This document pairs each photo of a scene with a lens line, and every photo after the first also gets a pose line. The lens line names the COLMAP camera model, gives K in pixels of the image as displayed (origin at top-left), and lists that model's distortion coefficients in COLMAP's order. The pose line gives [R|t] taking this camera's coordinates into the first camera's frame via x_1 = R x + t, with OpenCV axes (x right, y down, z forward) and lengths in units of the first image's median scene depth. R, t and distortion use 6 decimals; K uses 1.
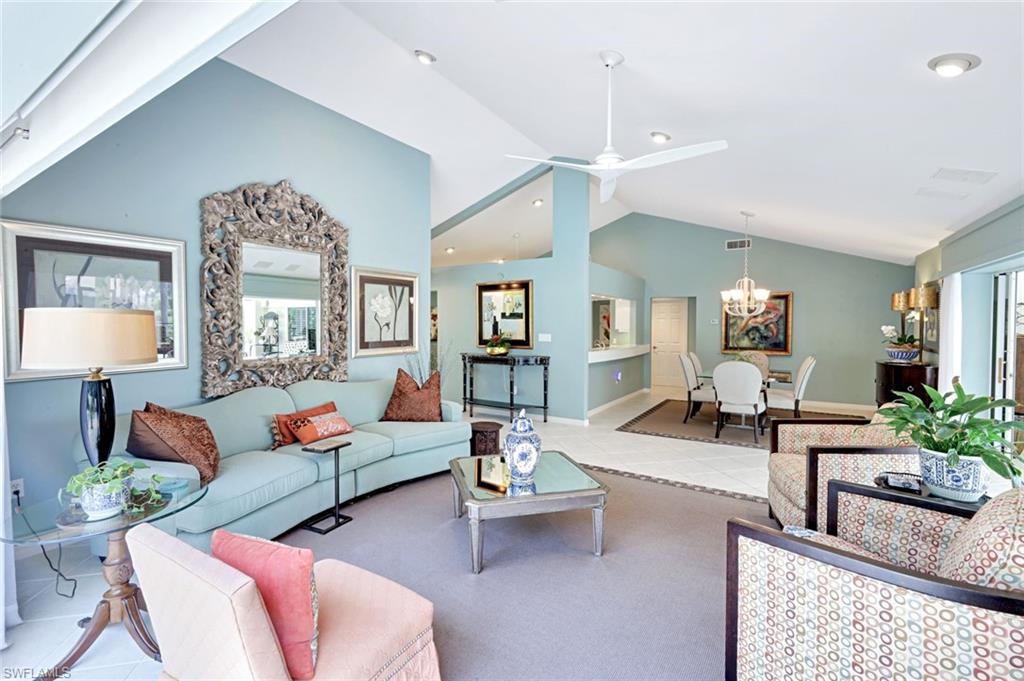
lens RADIAL K [[442.1, 0, 515.3], [0, 442.1, 337.8], [0, 0, 1]] dist [0.000648, 0.000166]
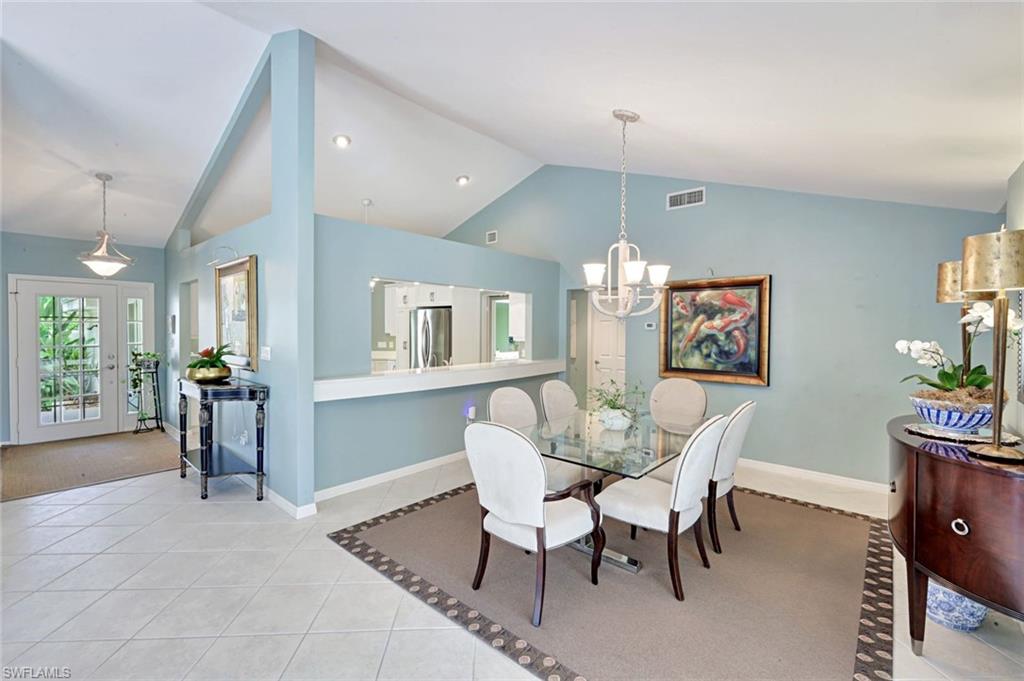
lens RADIAL K [[442.1, 0, 511.4], [0, 442.1, 336.4], [0, 0, 1]] dist [0.000648, 0.000166]
pose [[0.988325, 0.007982, -0.152153, 0.542426], [-0.009218, 0.999930, -0.007421, -0.023694], [0.152083, 0.008737, 0.988329, 0.548059]]
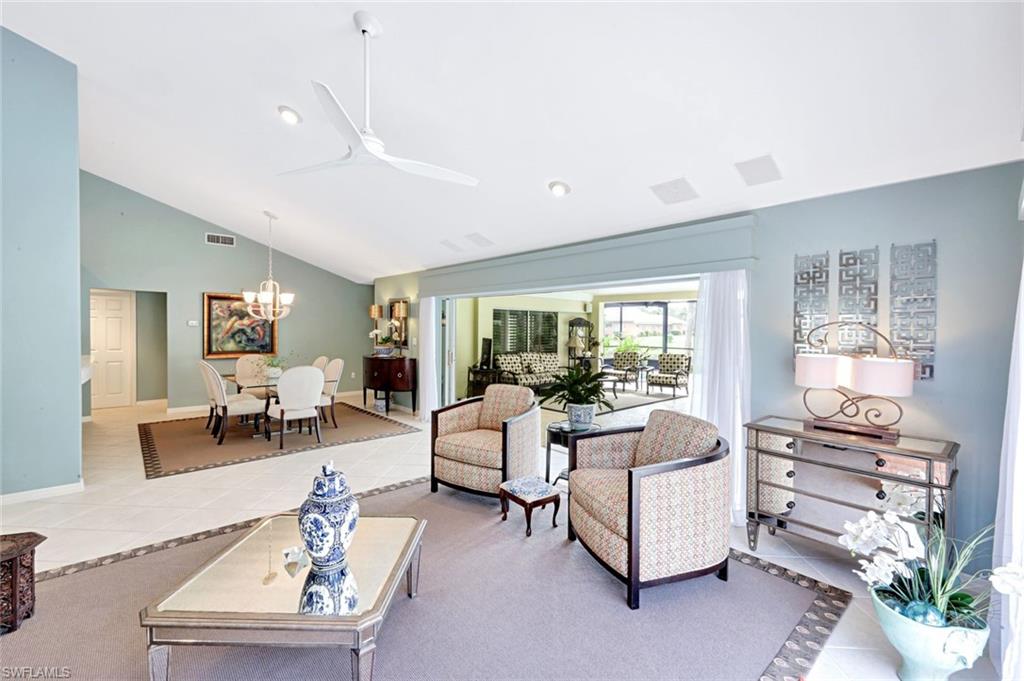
lens RADIAL K [[423.7, 0, 503.6], [0, 423.7, 335.0], [0, 0, 1]] dist [0.001445, 0.001223]
pose [[0.278846, -0.015468, 0.960211, -0.275474], [0.016779, 0.999796, 0.011233, -0.019184], [-0.960189, 0.012979, 0.279049, 0.282592]]
